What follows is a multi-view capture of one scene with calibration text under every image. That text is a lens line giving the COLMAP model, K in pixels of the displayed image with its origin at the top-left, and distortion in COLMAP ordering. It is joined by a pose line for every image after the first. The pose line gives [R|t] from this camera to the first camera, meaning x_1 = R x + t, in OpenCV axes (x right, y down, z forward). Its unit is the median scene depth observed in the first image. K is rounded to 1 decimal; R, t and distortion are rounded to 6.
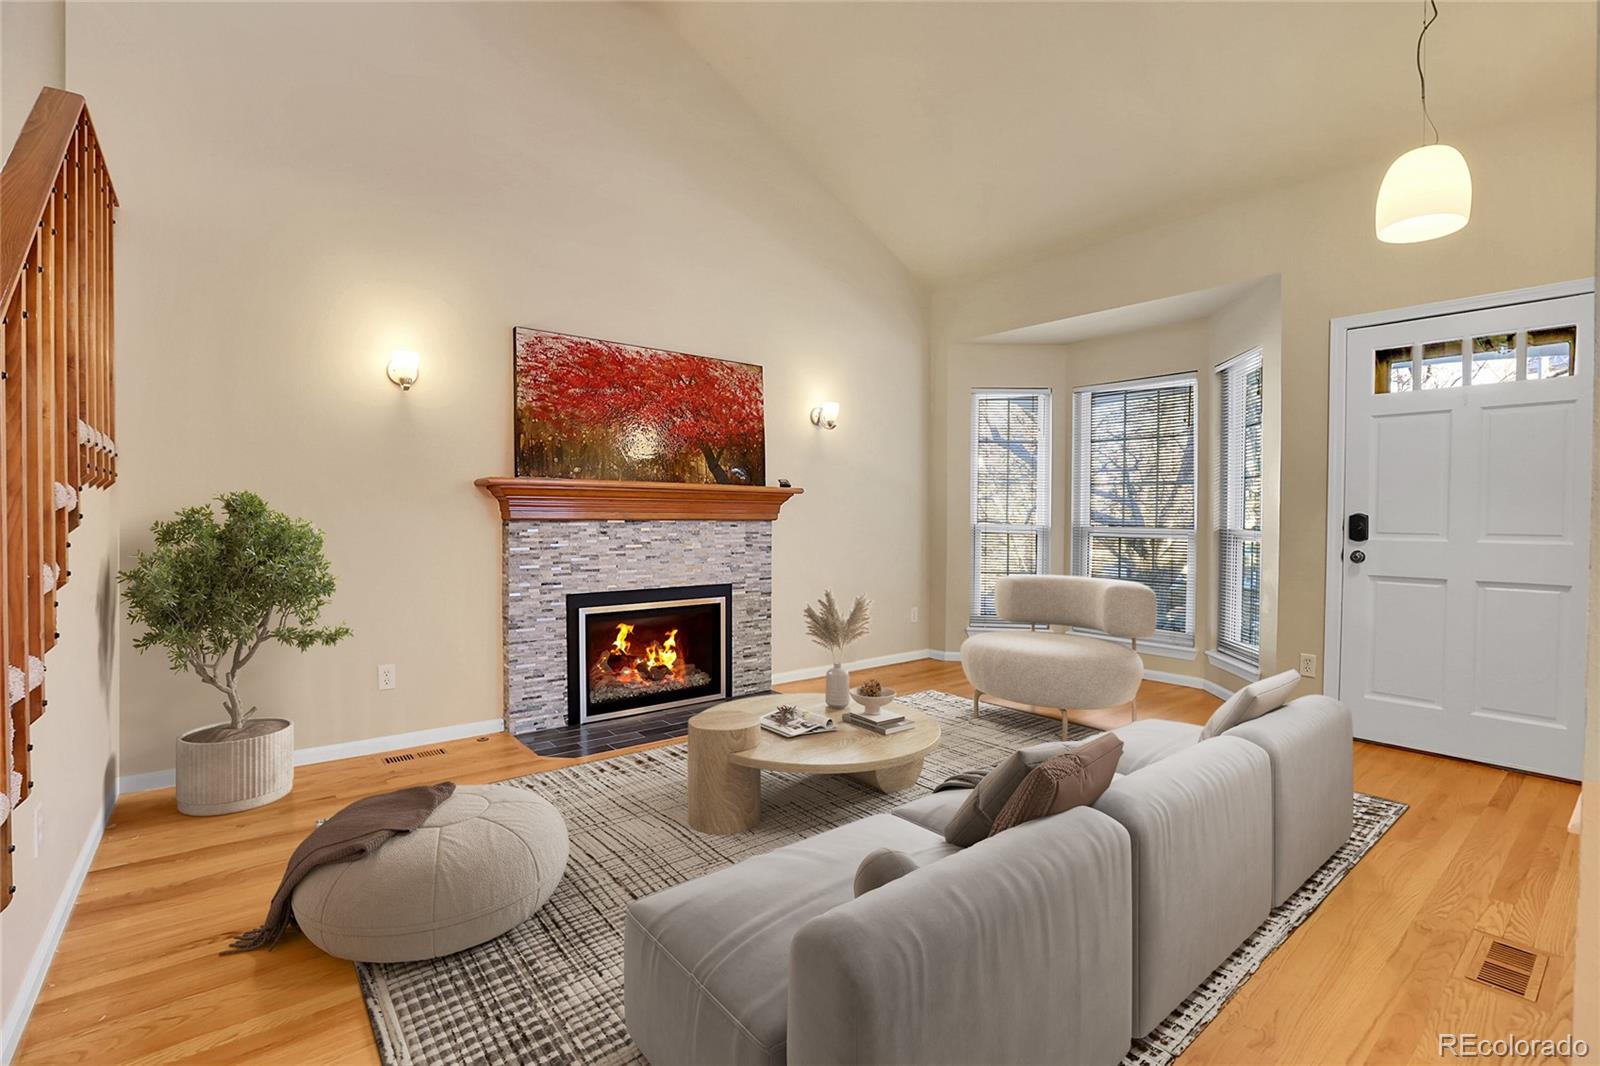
lens RADIAL K [[732.1, 0, 800.0], [0, 732.1, 533.0], [0, 0, 1]] dist [-0.064144, 0.027974]
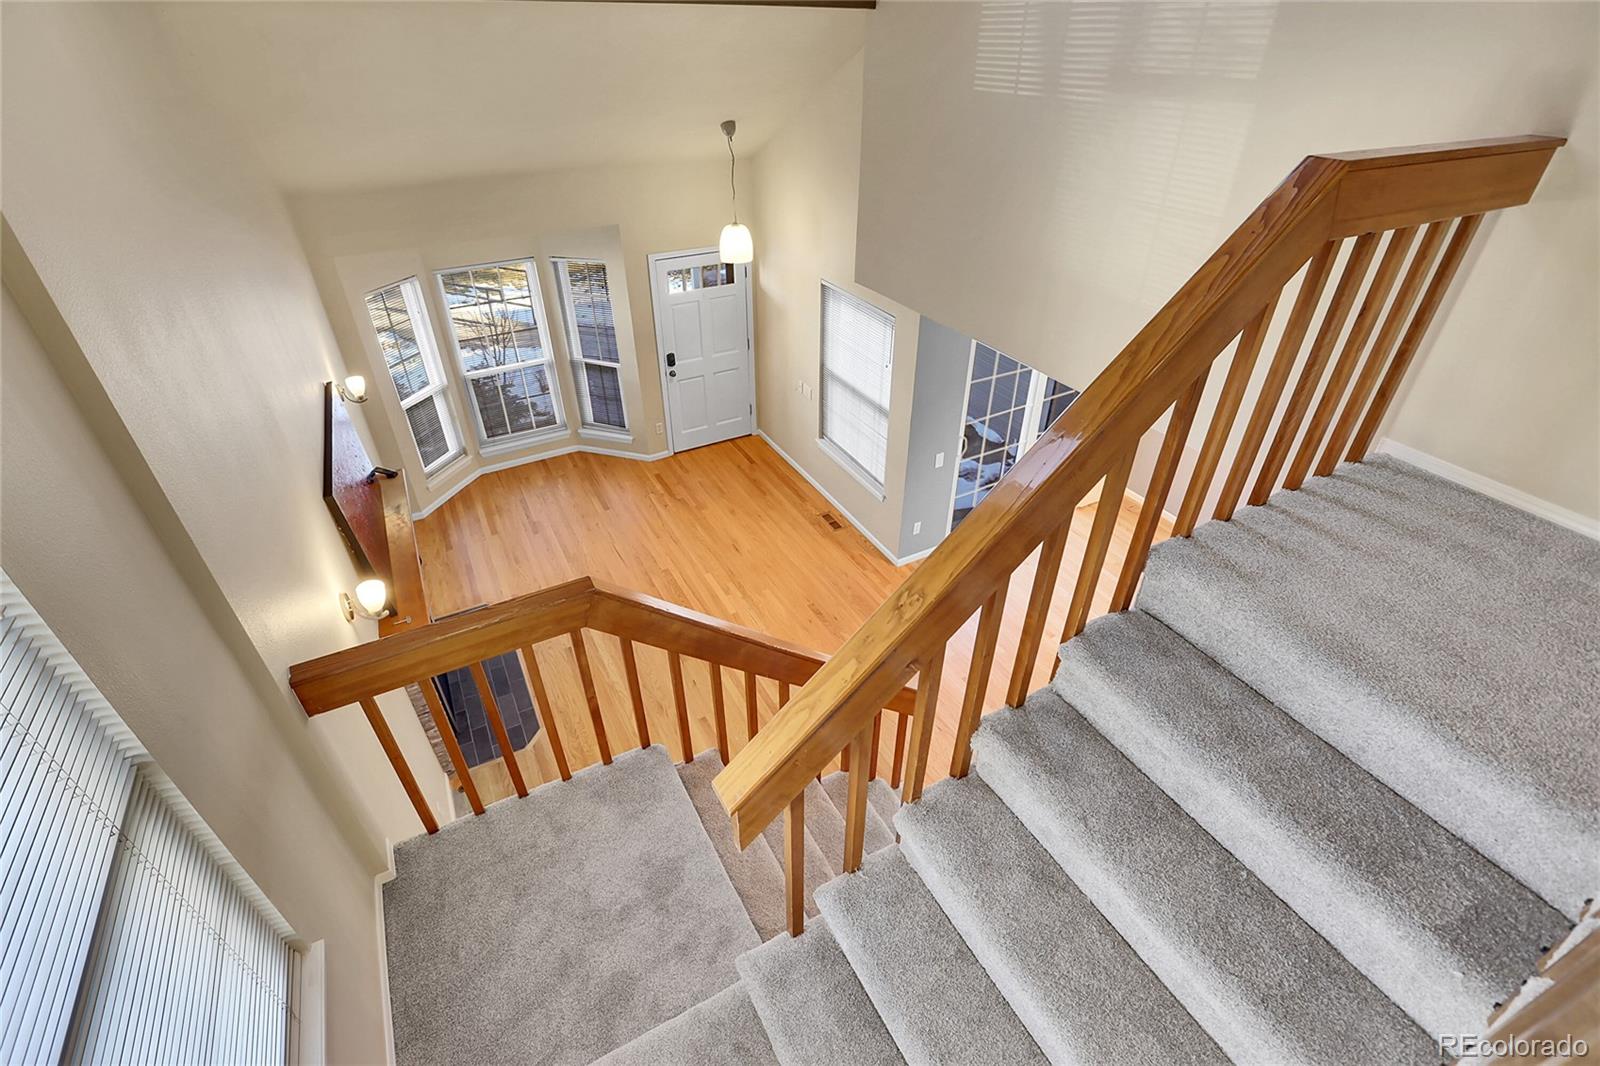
lens RADIAL K [[732.1, 0, 800.0], [0, 732.1, 533.0], [0, 0, 1]] dist [-0.064144, 0.027974]
pose [[0.182458, -0.571017, 0.800405, -0.965037], [0.025159, 0.816515, 0.576775, -0.702257], [-0.982892, -0.085100, 0.163346, 0.229513]]
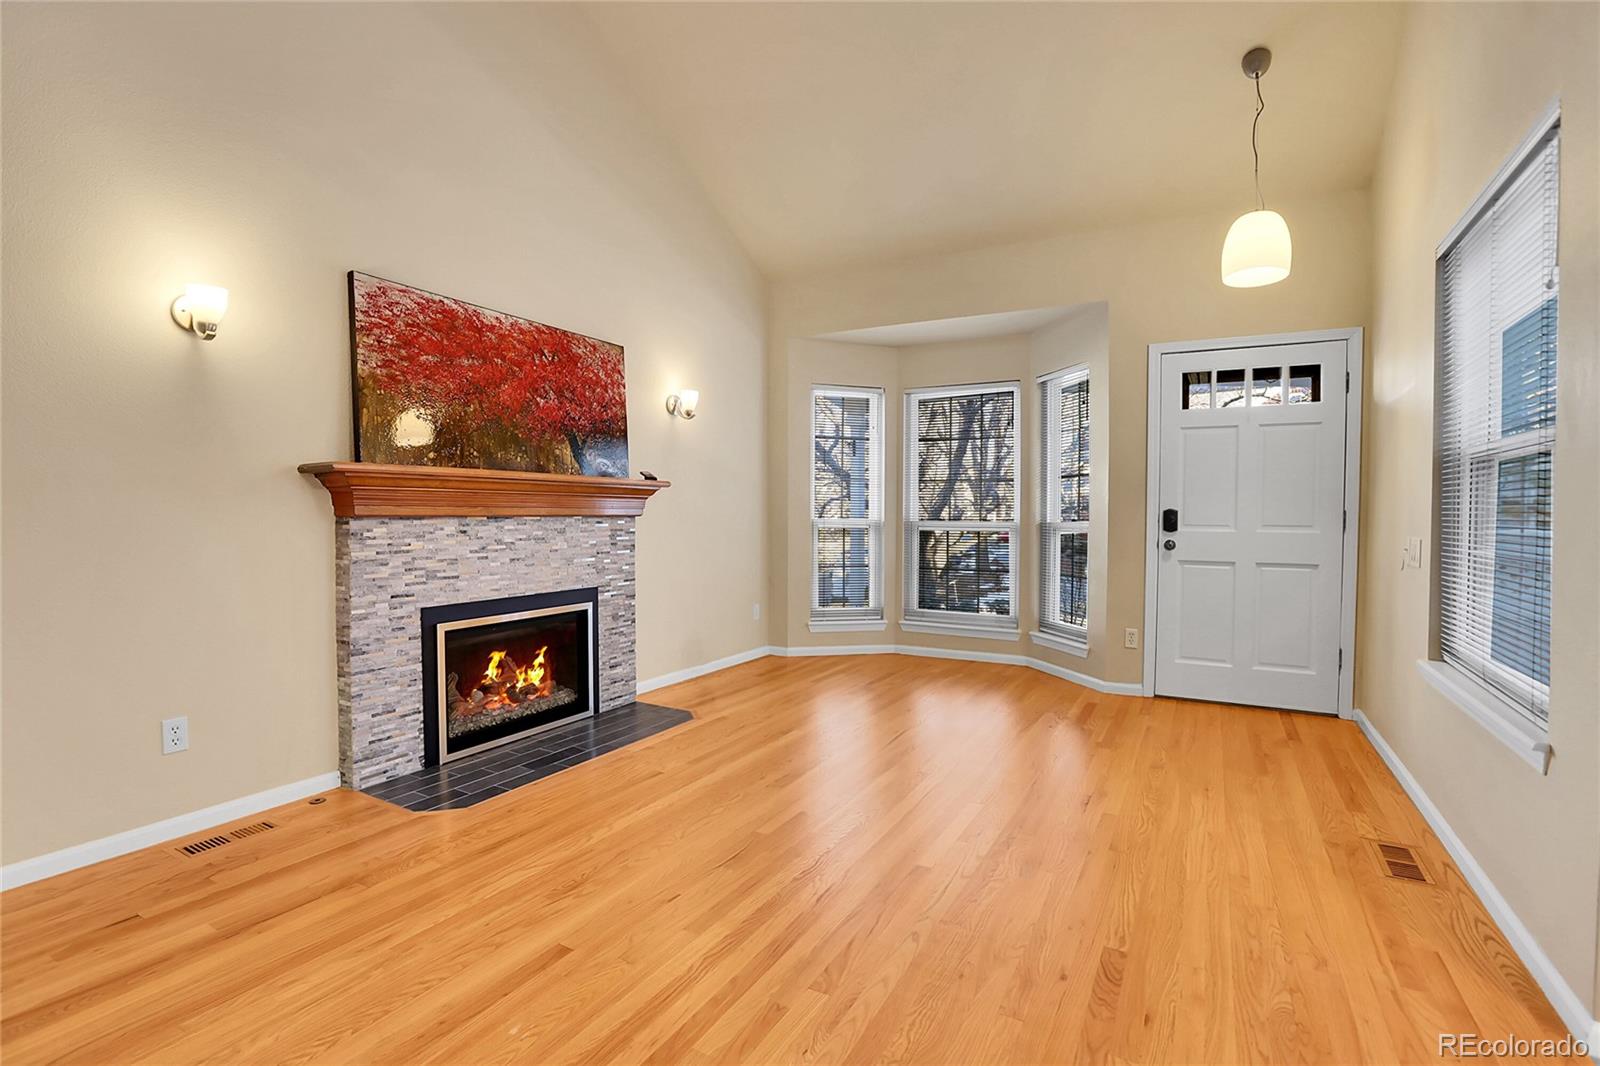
lens RADIAL K [[732.1, 0, 800.0], [0, 732.1, 533.0], [0, 0, 1]] dist [-0.064144, 0.027974]
pose [[0.930221, -0.011625, 0.366815, -0.210667], [0.009097, 0.999921, 0.008620, -0.002673], [-0.366887, -0.004681, 0.930254, 0.090116]]
